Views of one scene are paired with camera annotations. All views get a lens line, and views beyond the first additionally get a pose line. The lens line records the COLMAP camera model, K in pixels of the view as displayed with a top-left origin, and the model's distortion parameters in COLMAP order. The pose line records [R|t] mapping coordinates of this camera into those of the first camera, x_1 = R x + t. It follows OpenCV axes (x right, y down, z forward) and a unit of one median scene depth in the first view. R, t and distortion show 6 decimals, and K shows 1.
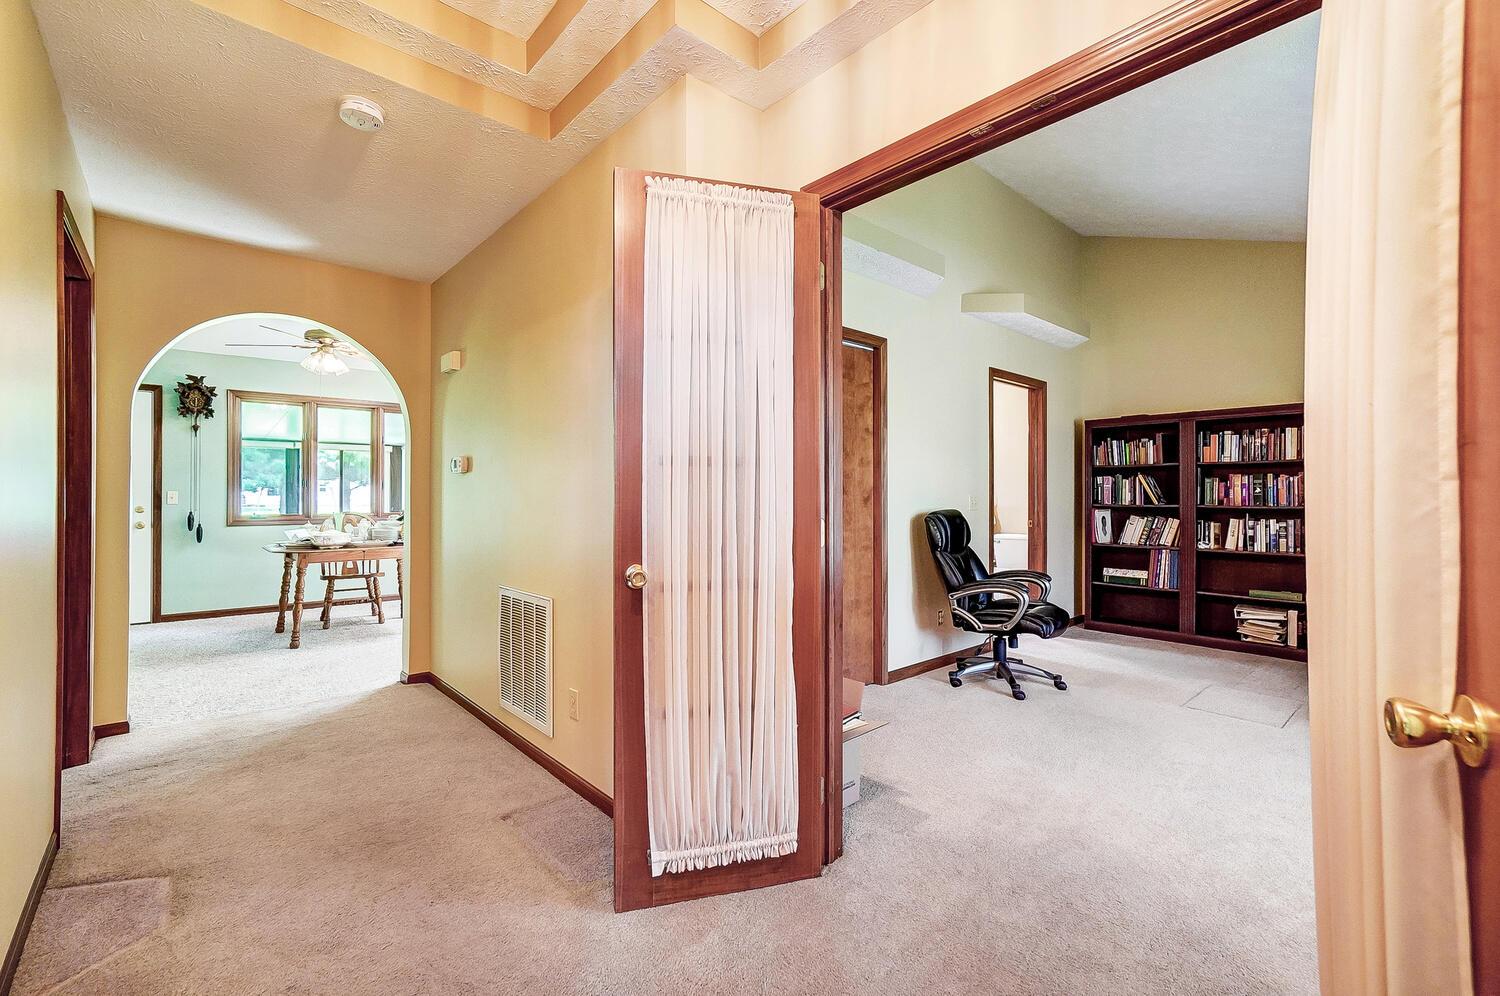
lens RADIAL K [[659.0, 0, 746.2], [0, 659.0, 491.9], [0, 0, 1]] dist [-0.012000, 0.009508]
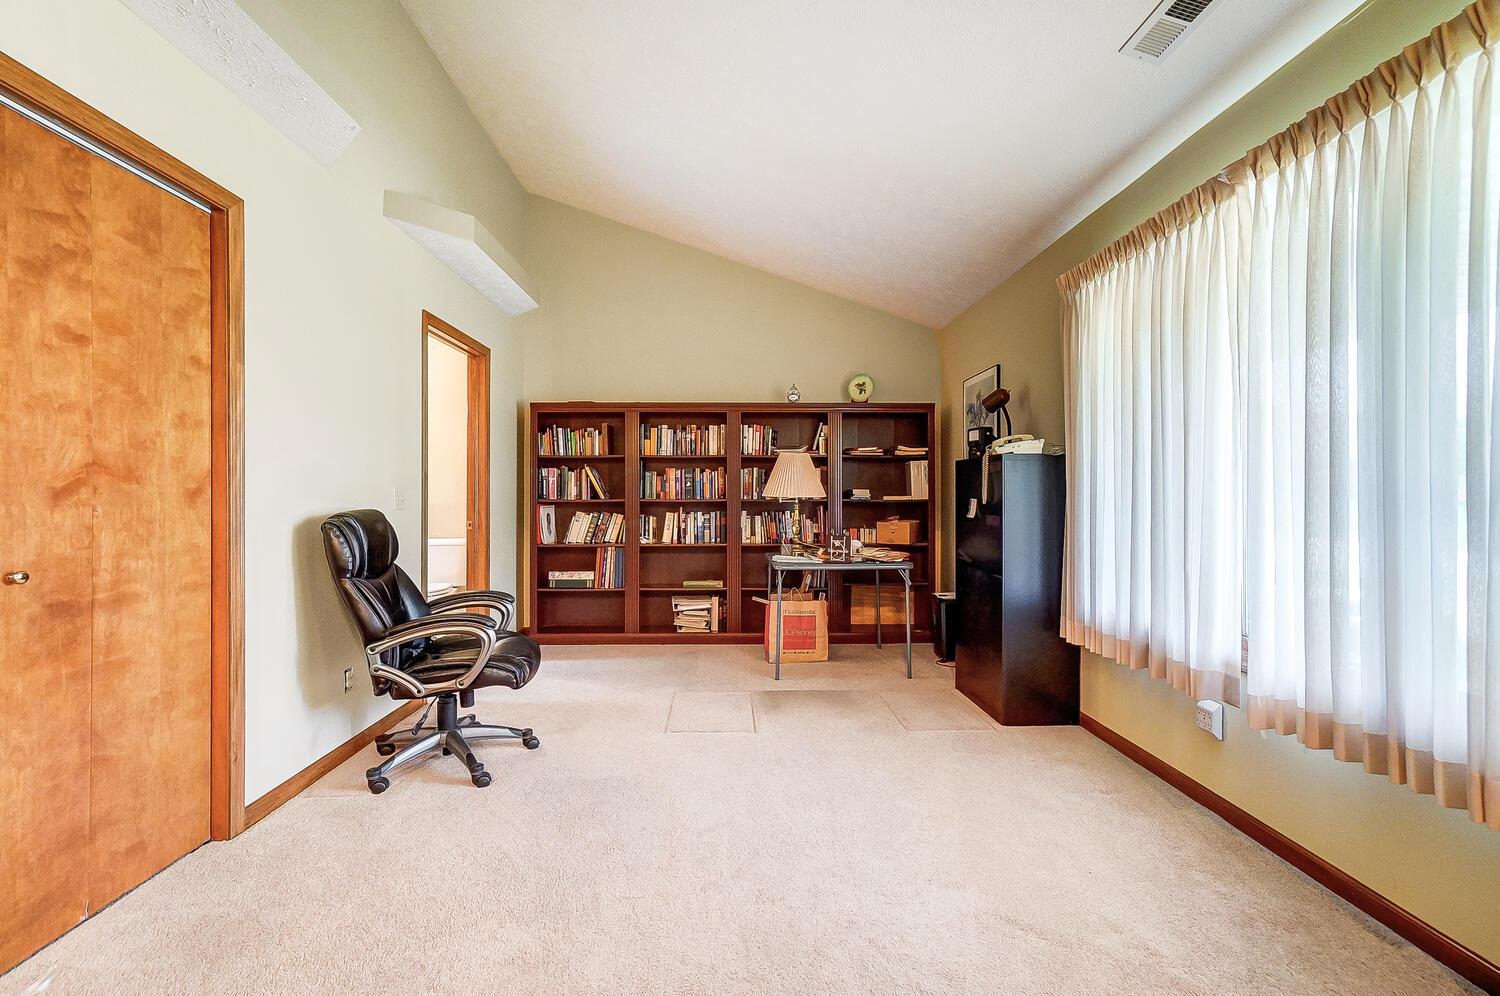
lens RADIAL K [[659.0, 0, 751.0], [0, 659.0, 488.8], [0, 0, 1]] dist [-0.012000, 0.009508]
pose [[0.653708, 0.000982, 0.756746, 0.053937], [0.000020, 0.999999, -0.001315, 0.005774], [-0.756747, 0.000875, 0.653707, 0.226817]]
